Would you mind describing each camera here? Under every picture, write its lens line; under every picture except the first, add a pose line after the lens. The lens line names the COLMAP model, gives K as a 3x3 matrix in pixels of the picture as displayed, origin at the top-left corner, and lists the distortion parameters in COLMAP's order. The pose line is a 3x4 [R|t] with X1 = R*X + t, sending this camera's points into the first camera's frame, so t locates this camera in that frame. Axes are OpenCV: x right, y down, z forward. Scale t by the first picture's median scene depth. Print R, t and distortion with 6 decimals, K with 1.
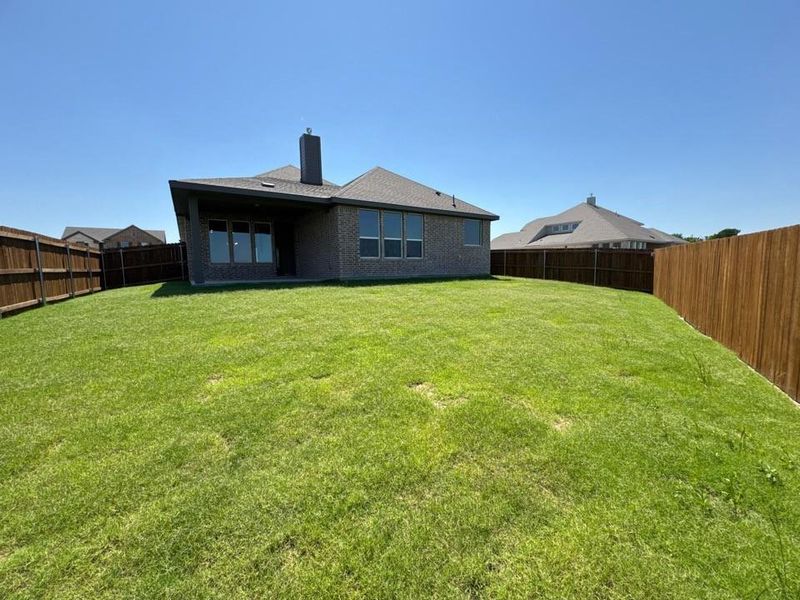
lens RADIAL K [[318.6, 0, 400.0], [0, 318.6, 300.0], [0, 0, 1]] dist [-0.000649, -0.000712]
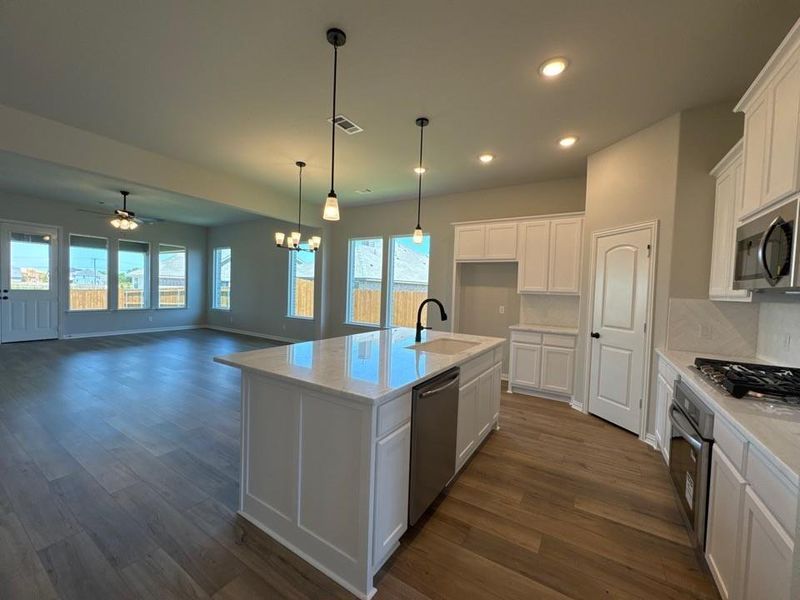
lens RADIAL K [[318.6, 0, 400.0], [0, 318.6, 300.0], [0, 0, 1]] dist [-0.000649, -0.000712]
pose [[-0.912754, 0.006904, -0.408450, -0.567061], [-0.048684, 0.990893, 0.125541, -0.186766], [0.405597, 0.134473, -0.904106, 1.395554]]
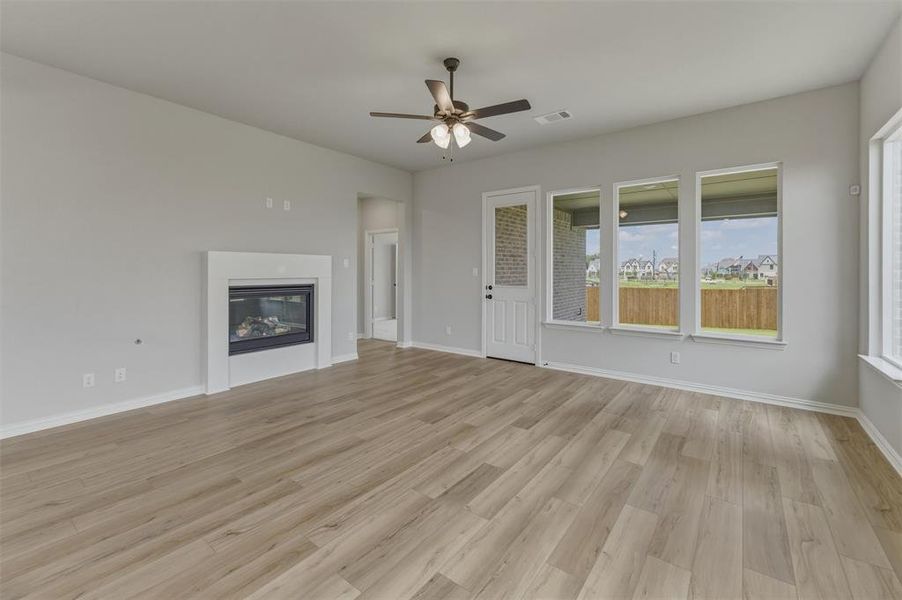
lens RADIAL K [[385.1, 0, 454.8], [0, 385.1, 268.7], [0, 0, 1]] dist [-0.000930, 0.000162]
pose [[-0.329034, 0.024444, 0.944002, -0.607158], [0.087832, 0.996124, 0.004821, -0.148918], [-0.940225, 0.084500, -0.329905, 1.012761]]
